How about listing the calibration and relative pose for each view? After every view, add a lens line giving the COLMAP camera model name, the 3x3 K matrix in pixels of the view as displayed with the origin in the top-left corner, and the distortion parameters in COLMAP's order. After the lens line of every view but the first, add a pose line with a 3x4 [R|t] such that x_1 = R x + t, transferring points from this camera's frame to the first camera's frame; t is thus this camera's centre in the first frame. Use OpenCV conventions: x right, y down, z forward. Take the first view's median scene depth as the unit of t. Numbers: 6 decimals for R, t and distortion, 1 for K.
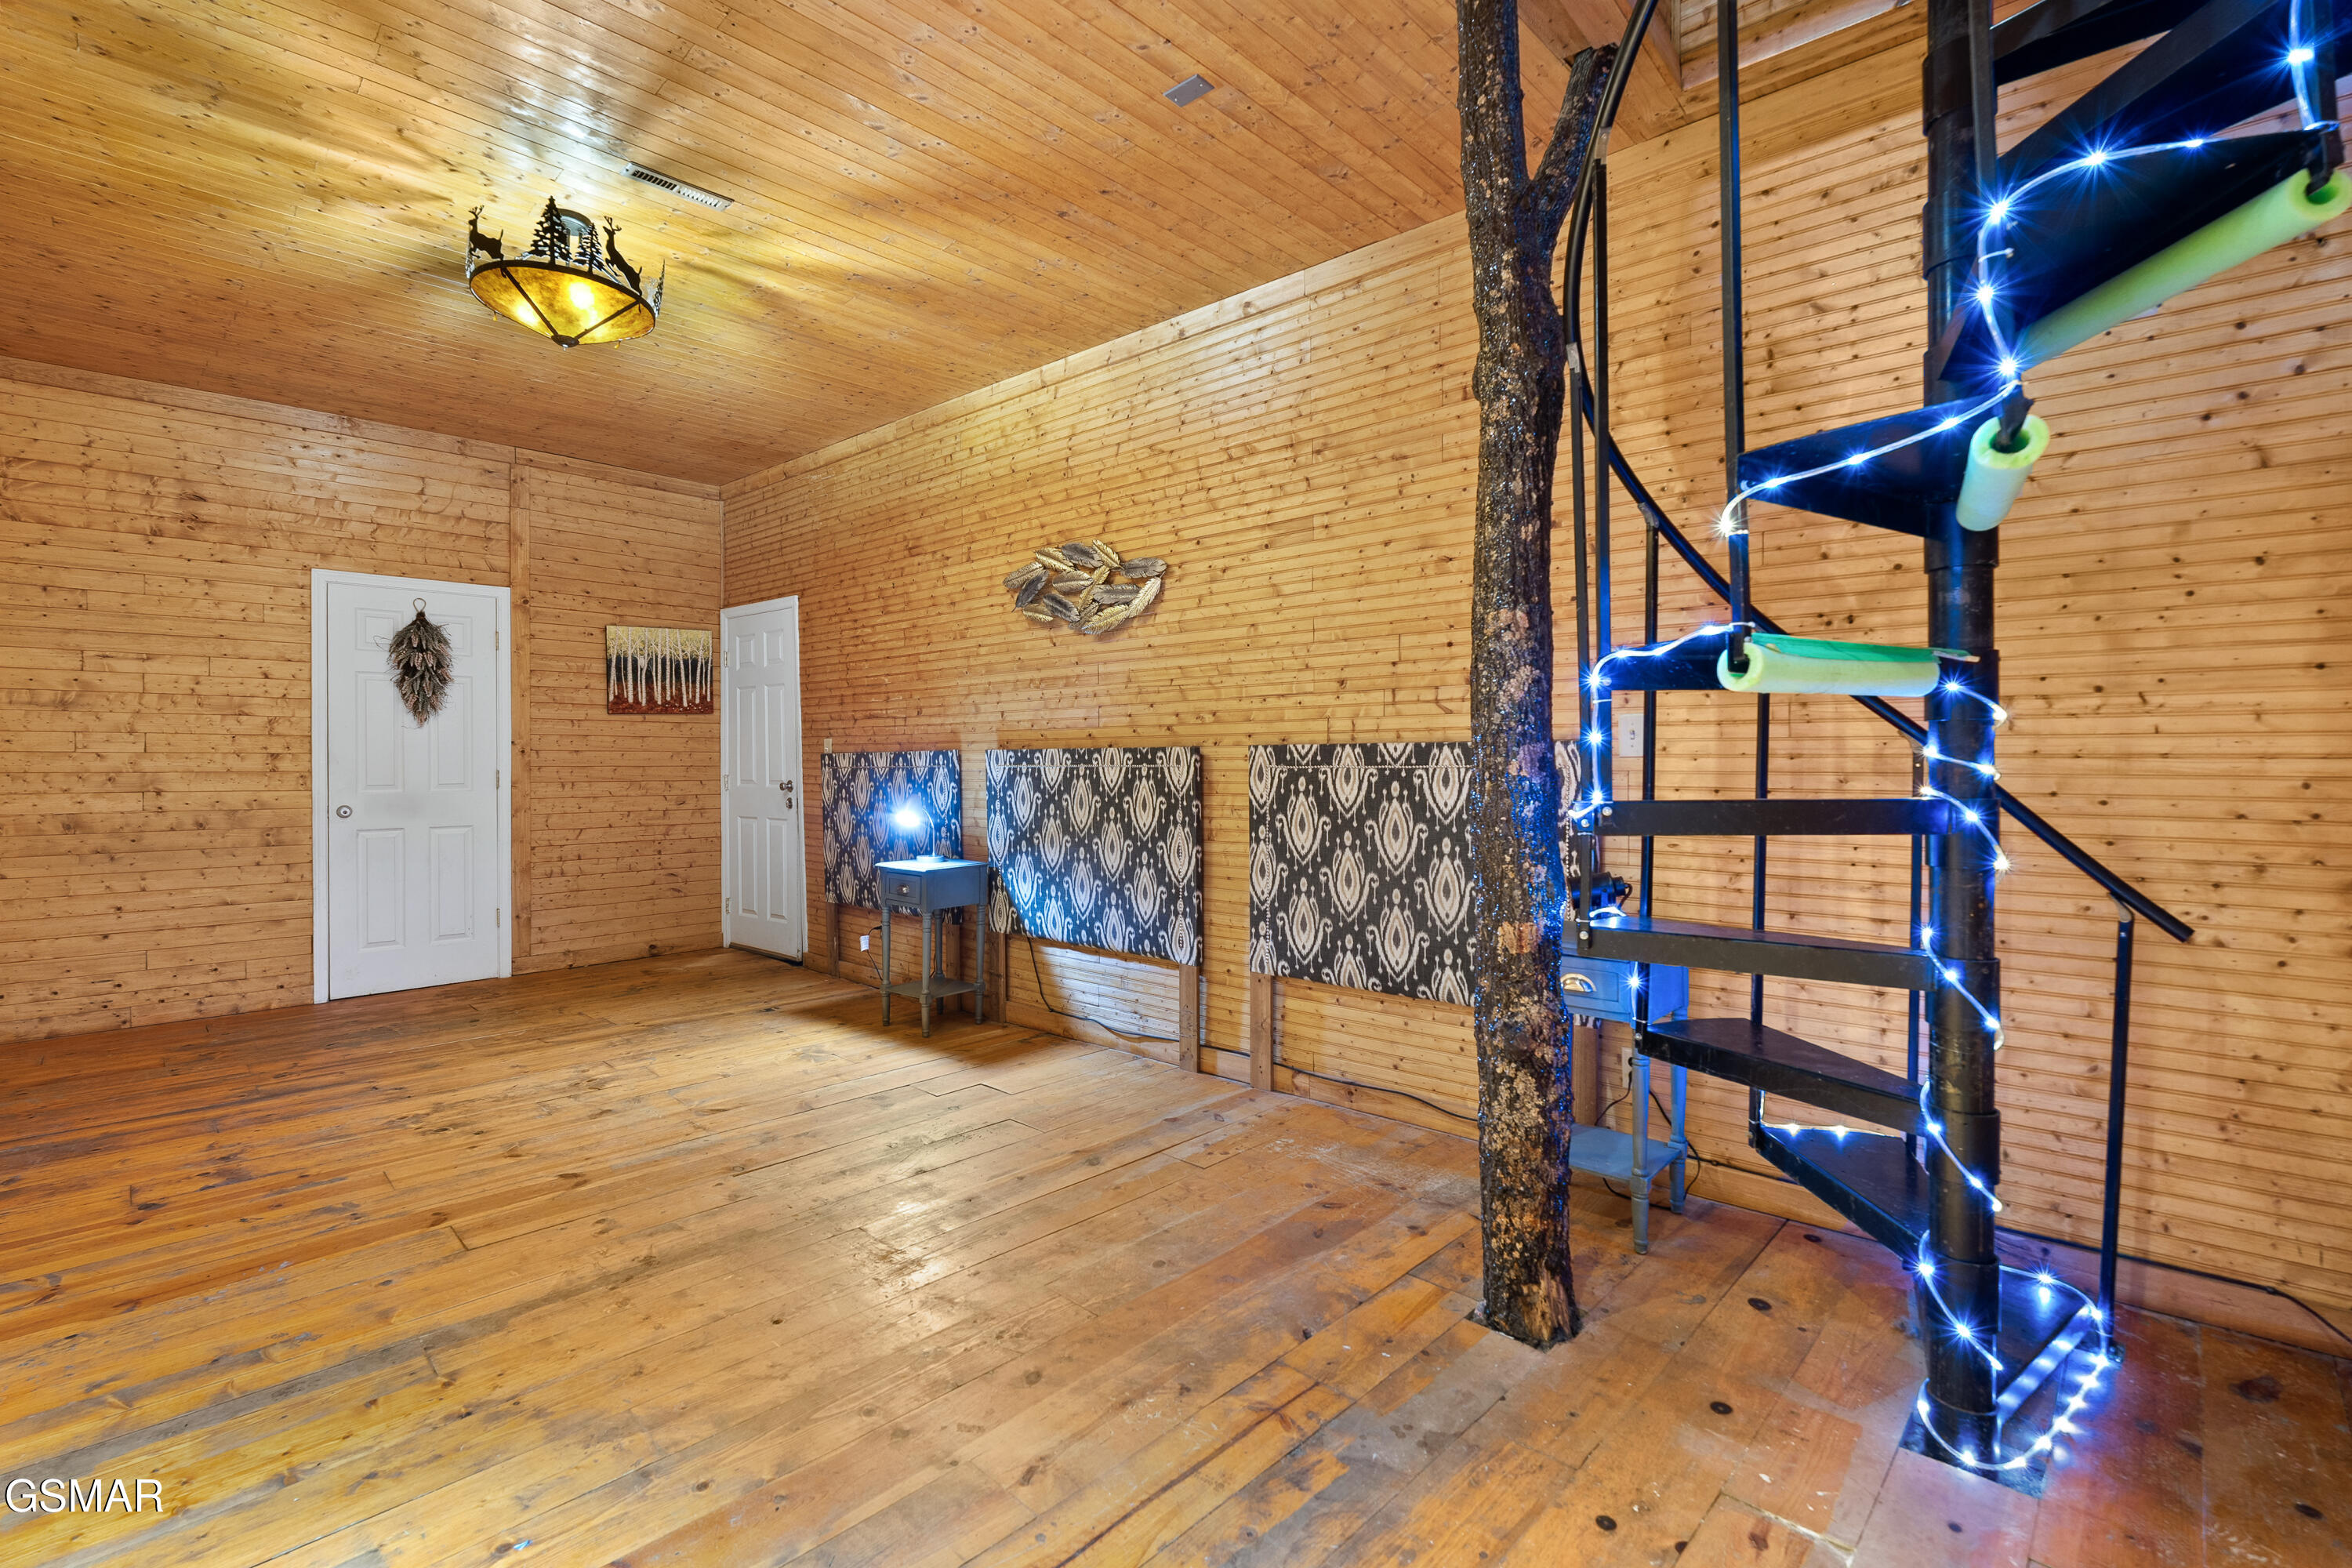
lens RADIAL K [[1029.1, 0, 1168.5], [0, 1029.1, 771.1], [0, 0, 1]] dist [-0.006357, 0.001318]
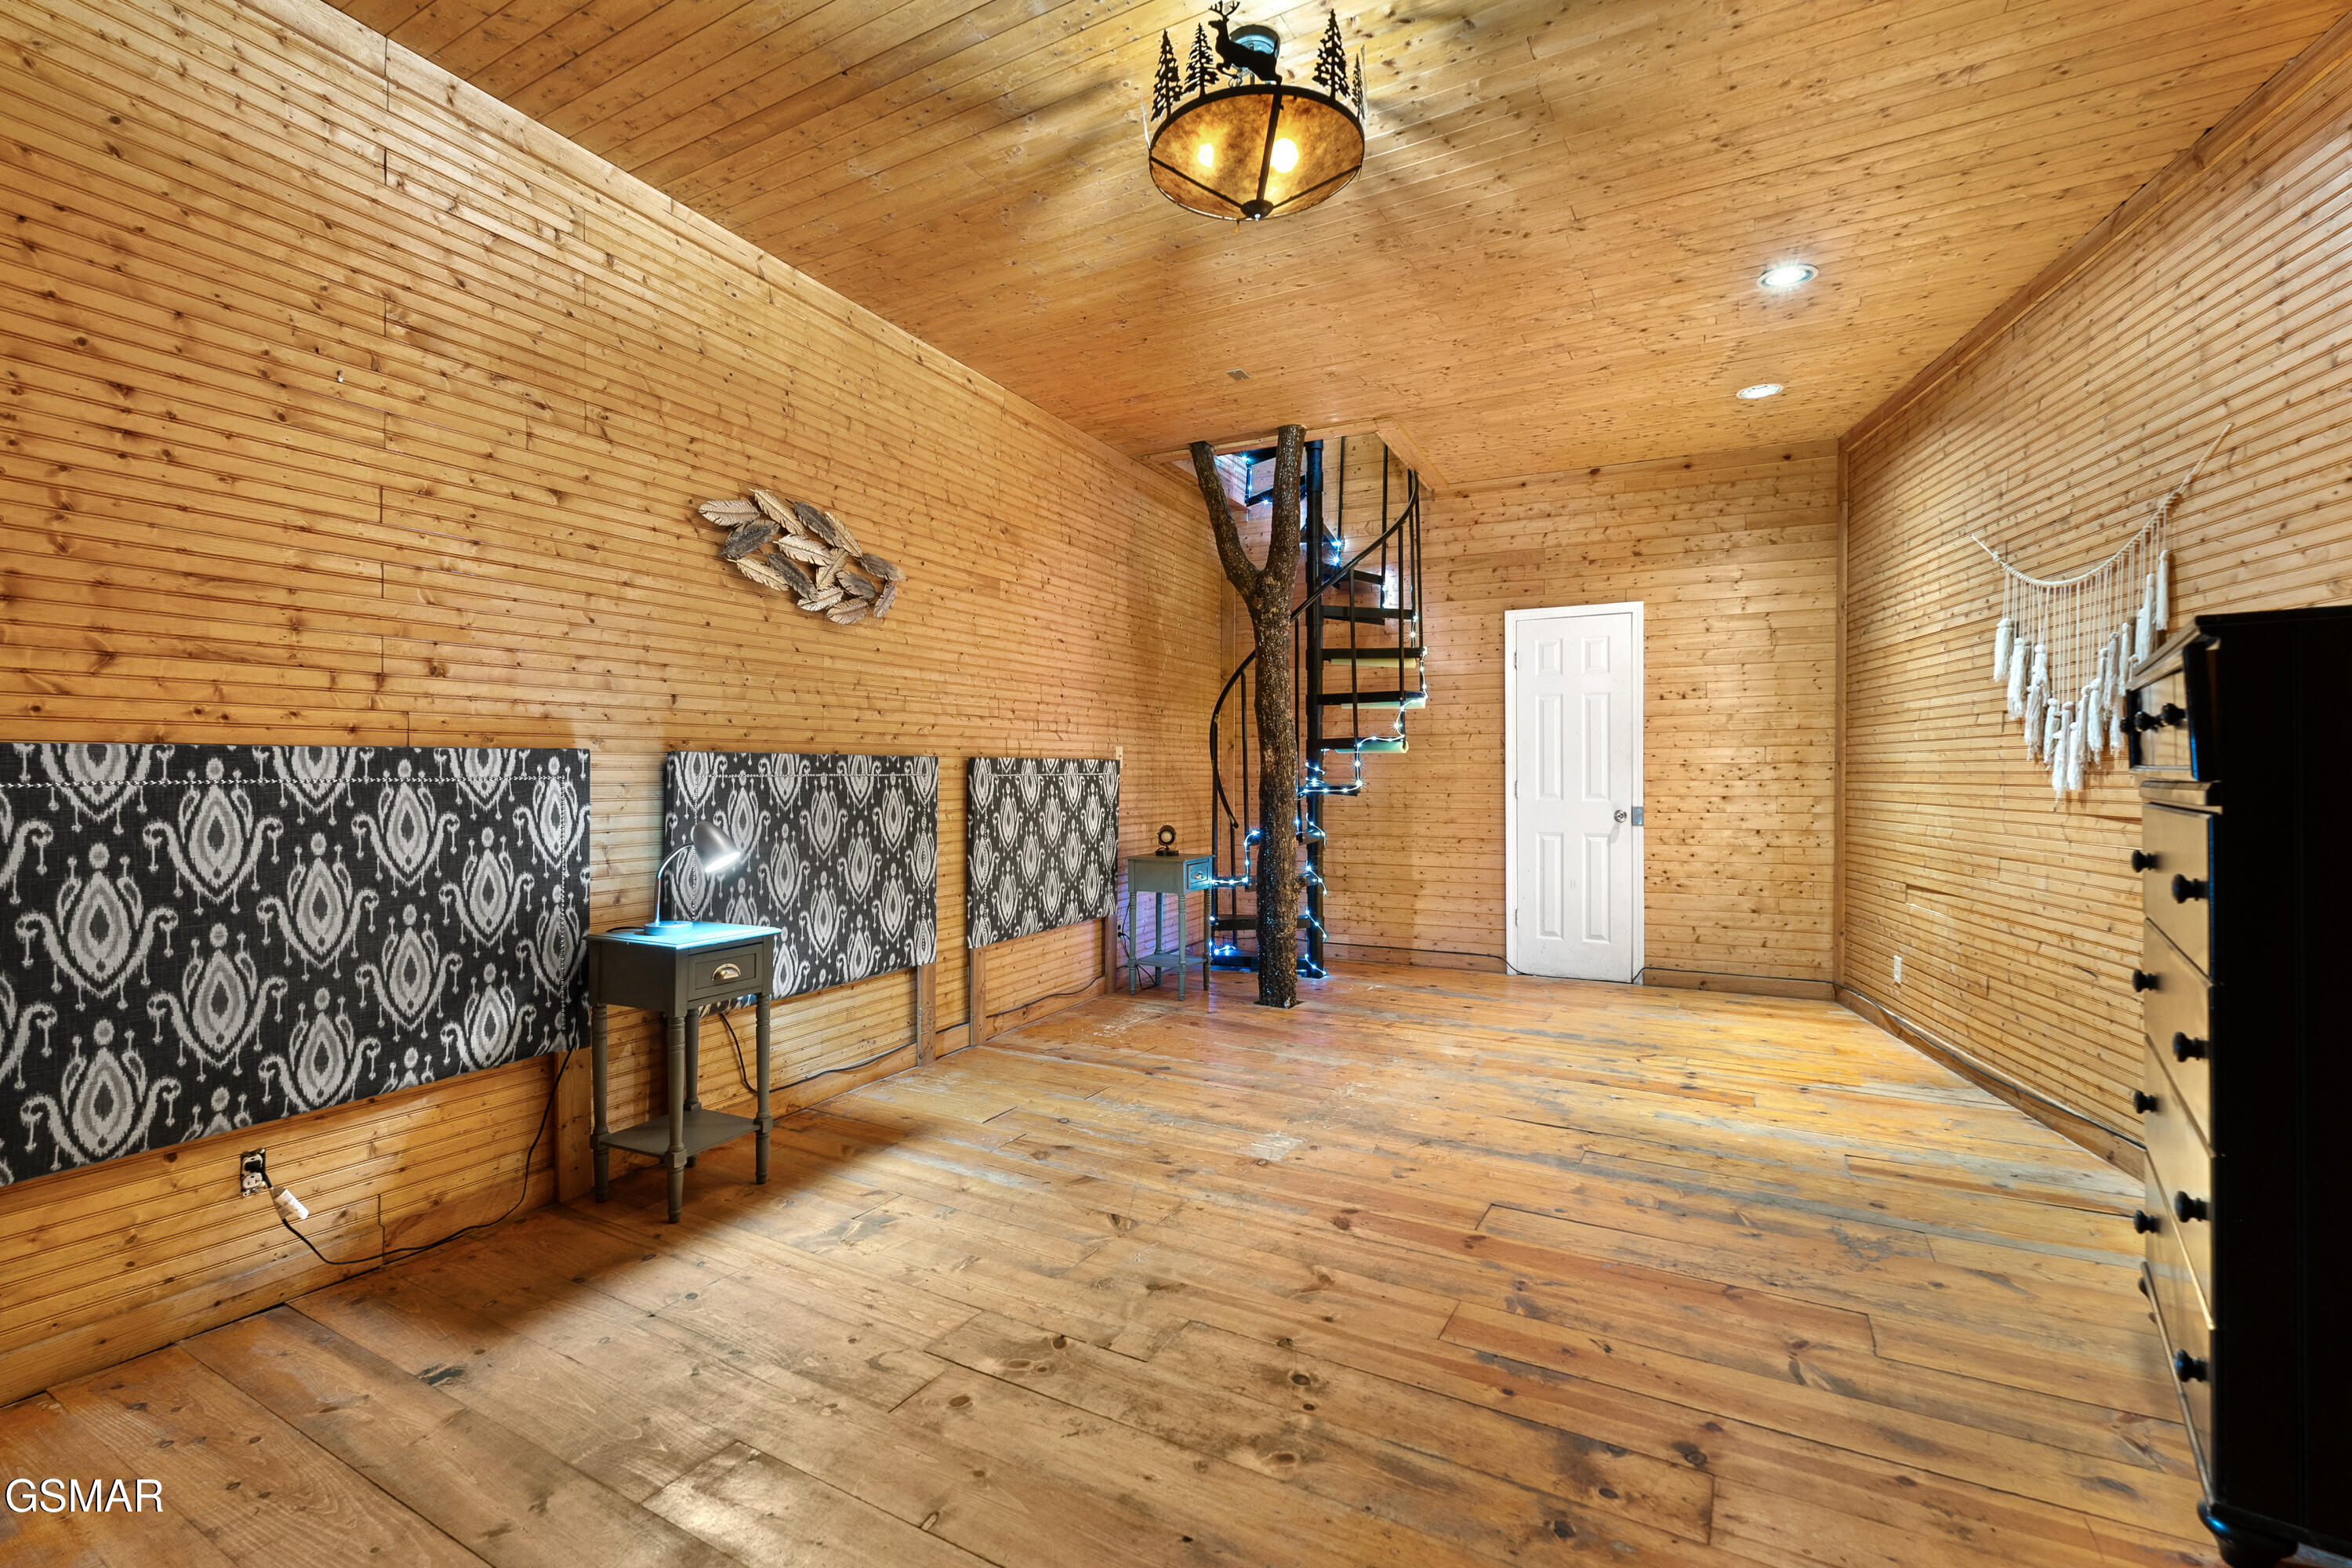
lens RADIAL K [[1029.1, 0, 1173.3], [0, 1029.1, 779.7], [0, 0, 1]] dist [-0.006357, 0.001318]
pose [[-0.249565, -0.006355, 0.968337, -1.186718], [0.008981, 0.999920, 0.008877, -0.007693], [-0.968316, 0.010913, -0.249488, 1.137187]]
